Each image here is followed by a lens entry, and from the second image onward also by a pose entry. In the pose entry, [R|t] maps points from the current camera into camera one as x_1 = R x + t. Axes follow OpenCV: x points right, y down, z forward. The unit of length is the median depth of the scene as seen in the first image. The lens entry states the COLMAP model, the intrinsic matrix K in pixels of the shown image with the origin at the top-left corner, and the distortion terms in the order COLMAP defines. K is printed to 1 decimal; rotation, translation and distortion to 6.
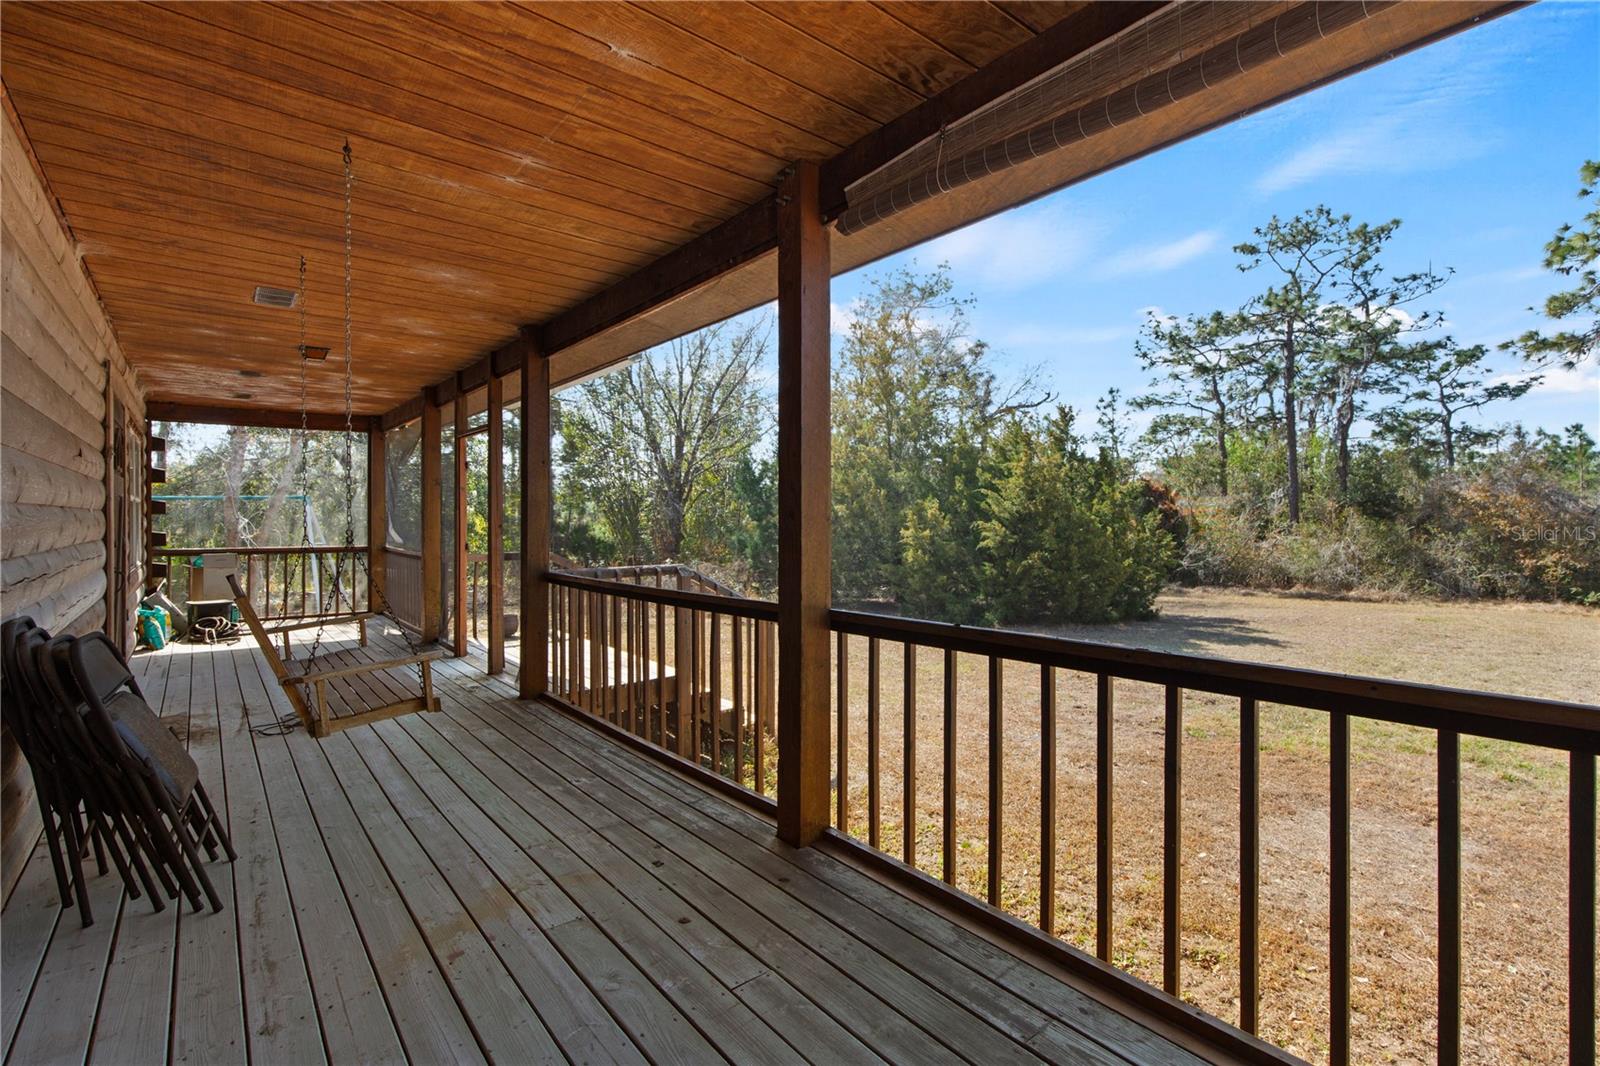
lens RADIAL K [[743.1, 0, 800.0], [0, 743.1, 533.0], [0, 0, 1]] dist [0.002078, 0.000282]
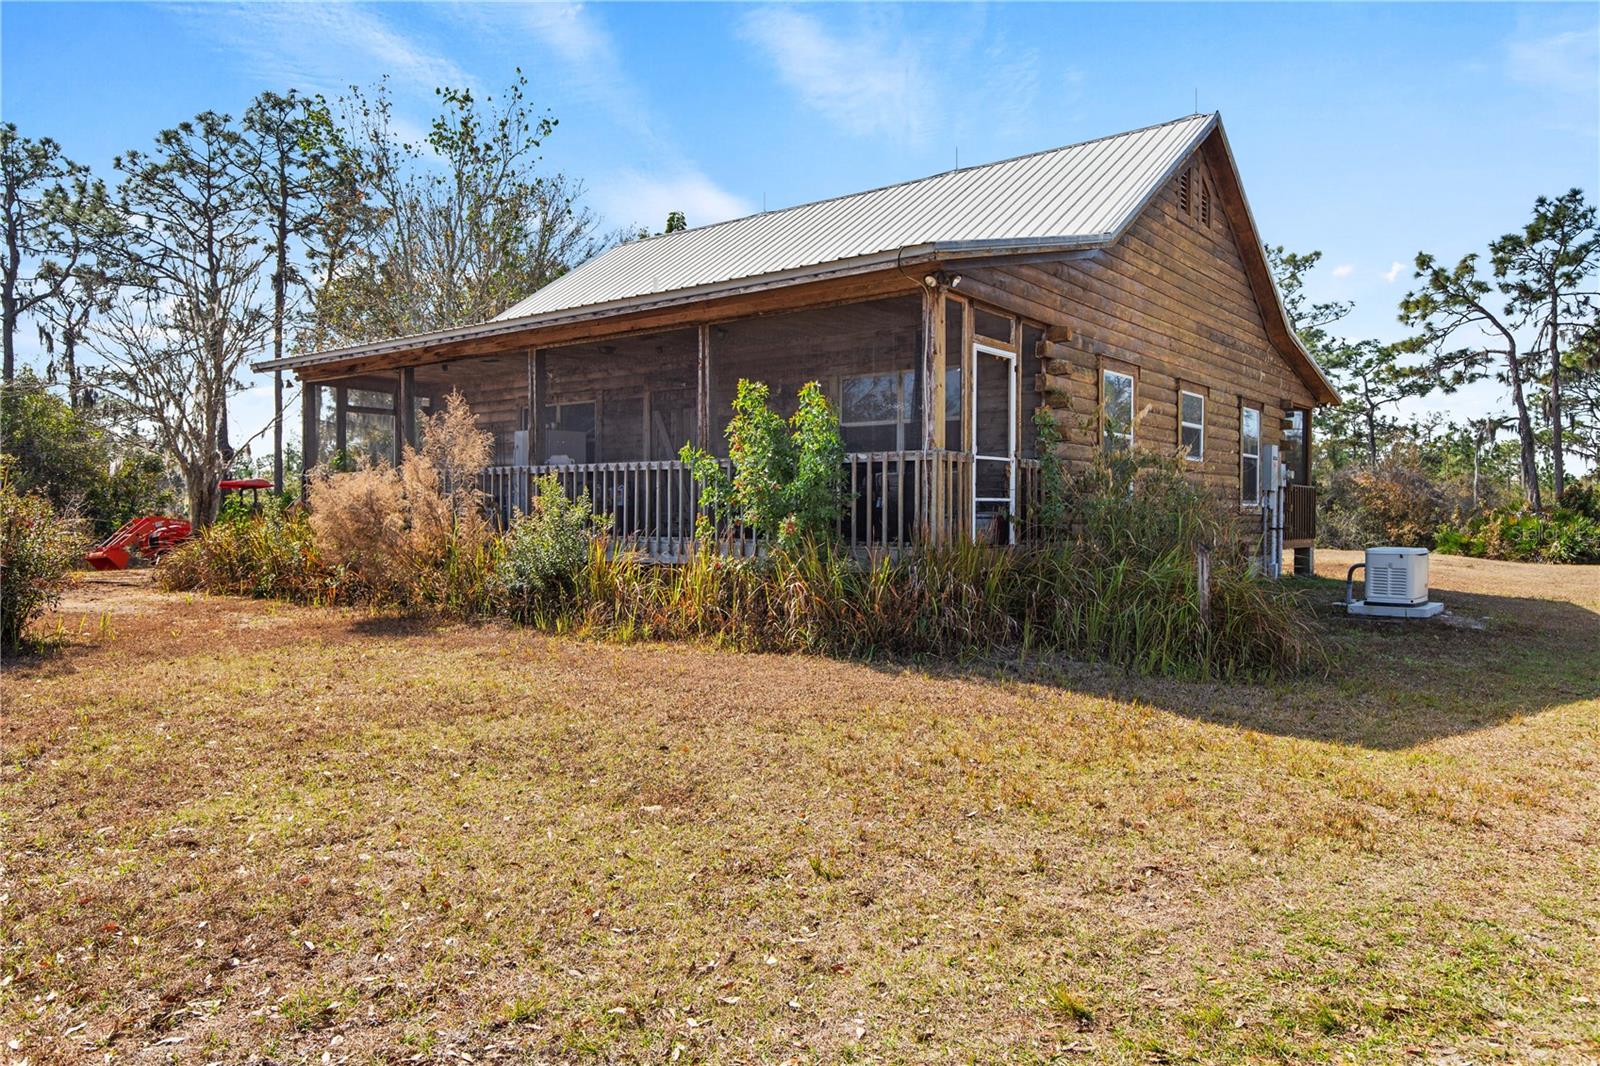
lens RADIAL K [[1107.2, 0, 800.0], [0, 1107.2, 533.0], [0, 0, 1]] dist [-0.001637, -0.000607]
pose [[0.978668, 0.004677, 0.205396, -0.378562], [-0.004110, 0.999986, -0.003189, 0.040875], [-0.205408, 0.002277, 0.978674, -0.572532]]
